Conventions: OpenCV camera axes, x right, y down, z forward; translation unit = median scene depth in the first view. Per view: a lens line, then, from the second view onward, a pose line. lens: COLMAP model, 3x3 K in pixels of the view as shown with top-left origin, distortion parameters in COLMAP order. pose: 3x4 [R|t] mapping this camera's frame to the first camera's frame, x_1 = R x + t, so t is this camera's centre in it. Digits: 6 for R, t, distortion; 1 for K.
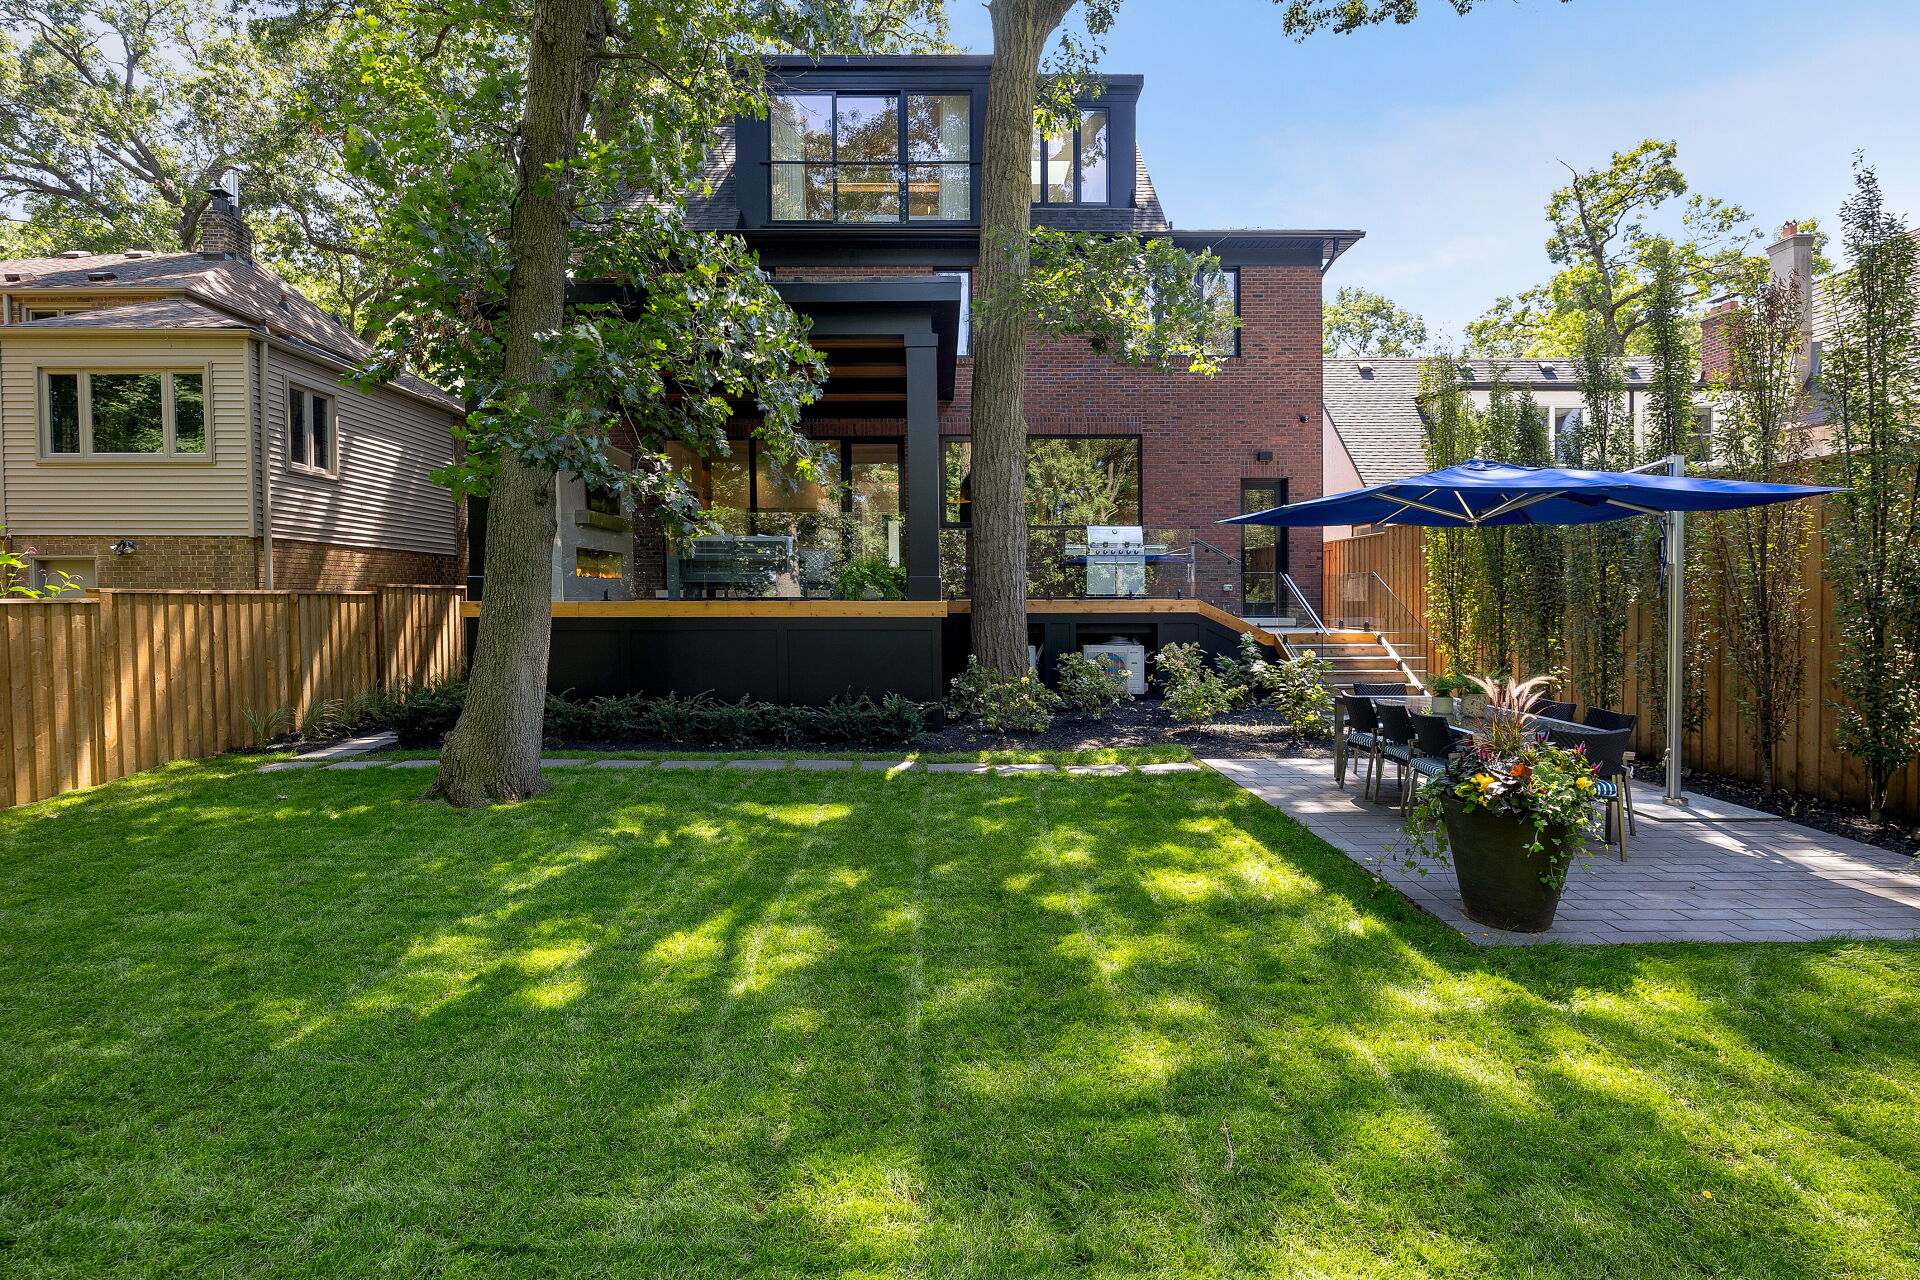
lens RADIAL K [[1019.4, 0, 960.0], [0, 1019.4, 640.0], [0, 0, 1]] dist [-0.000031, -0.000317]
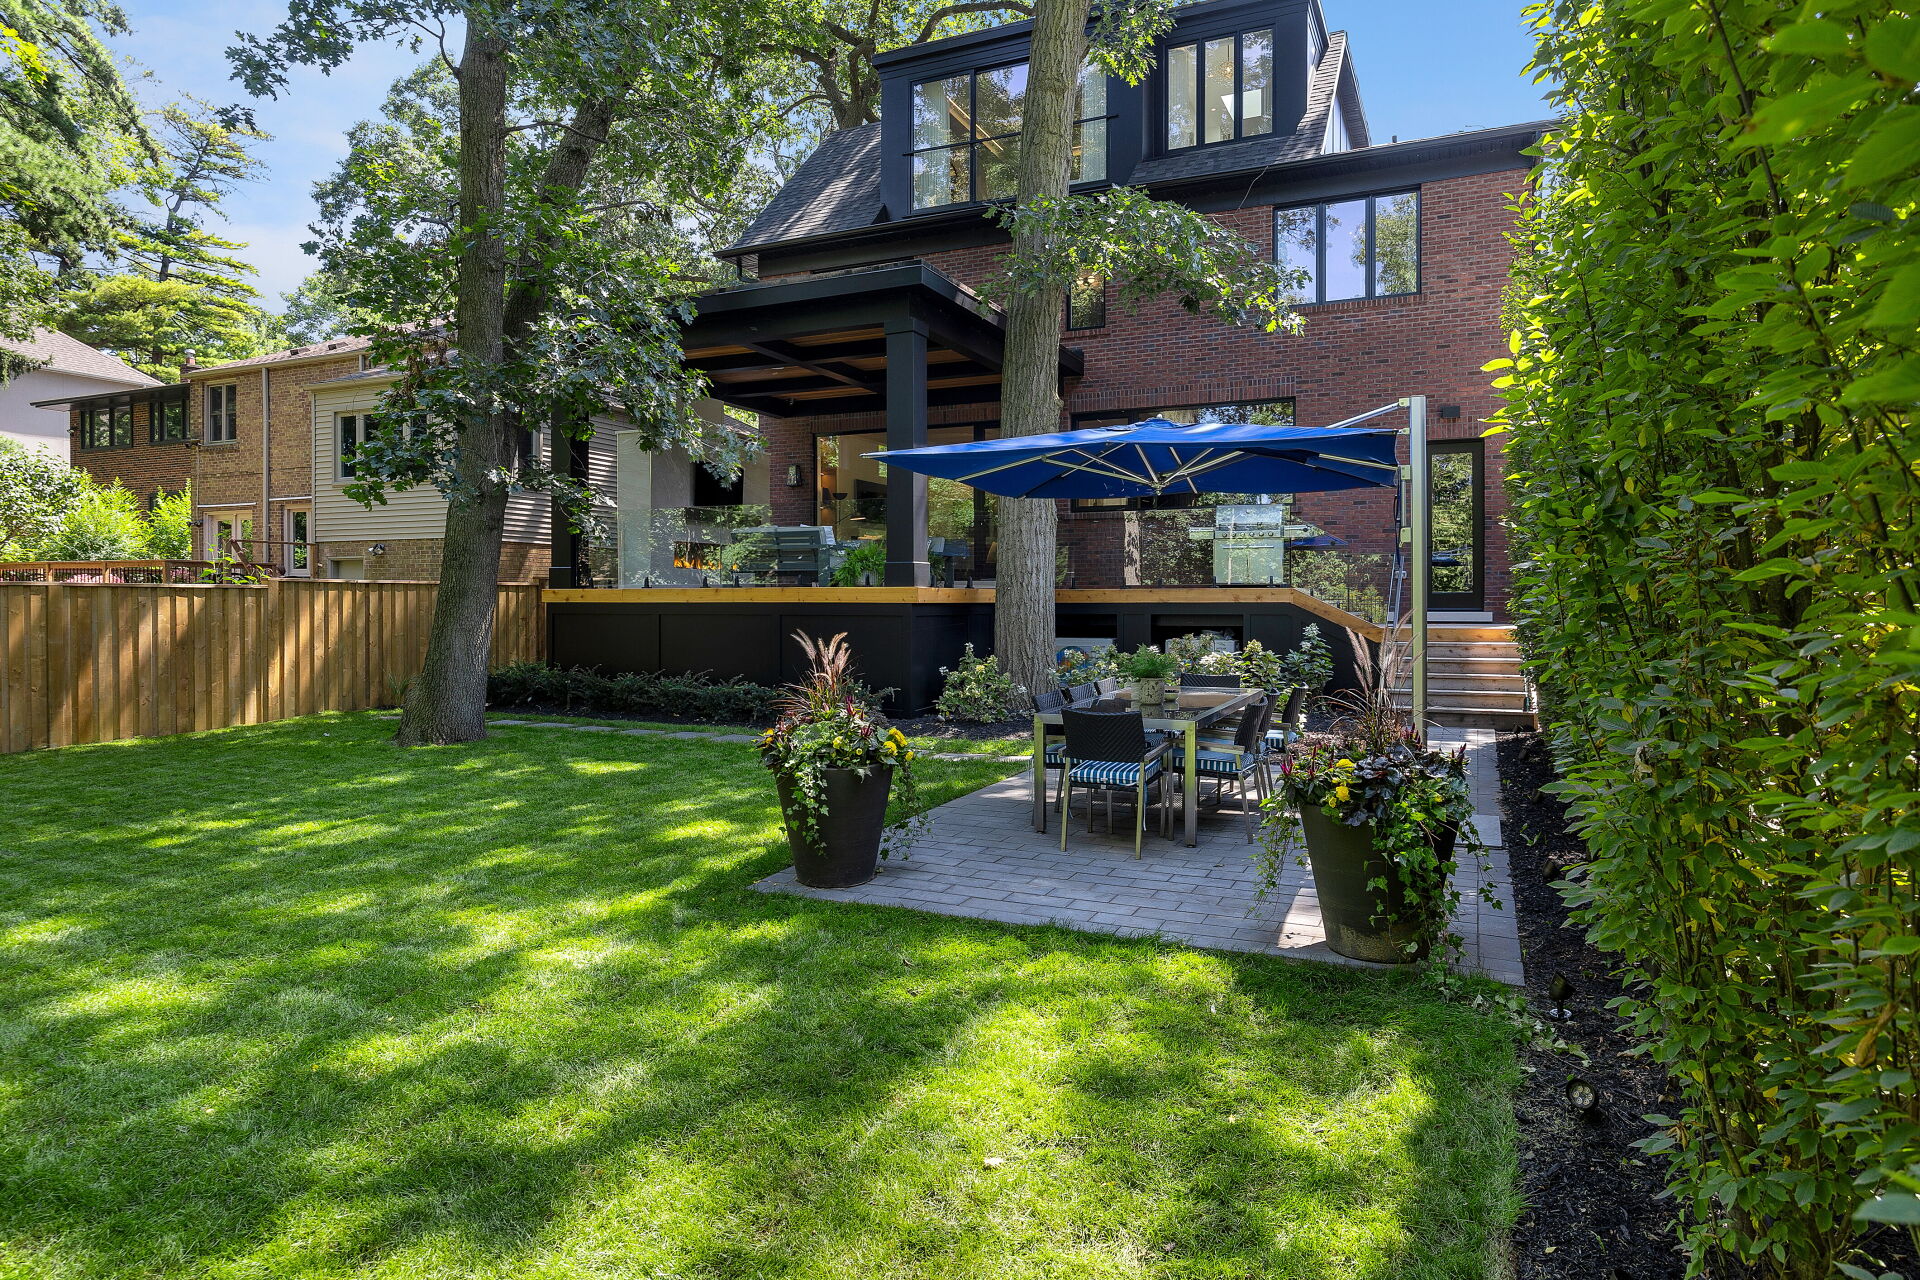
lens RADIAL K [[1168.9, 0, 960.0], [0, 1168.9, 640.0], [0, 0, 1]] dist [0.000431, -0.000212]
pose [[0.907638, 0.013303, -0.419544, 0.553943], [-0.017248, 0.999835, -0.005611, 0.021531], [0.419400, 0.012329, 0.907718, -0.017165]]
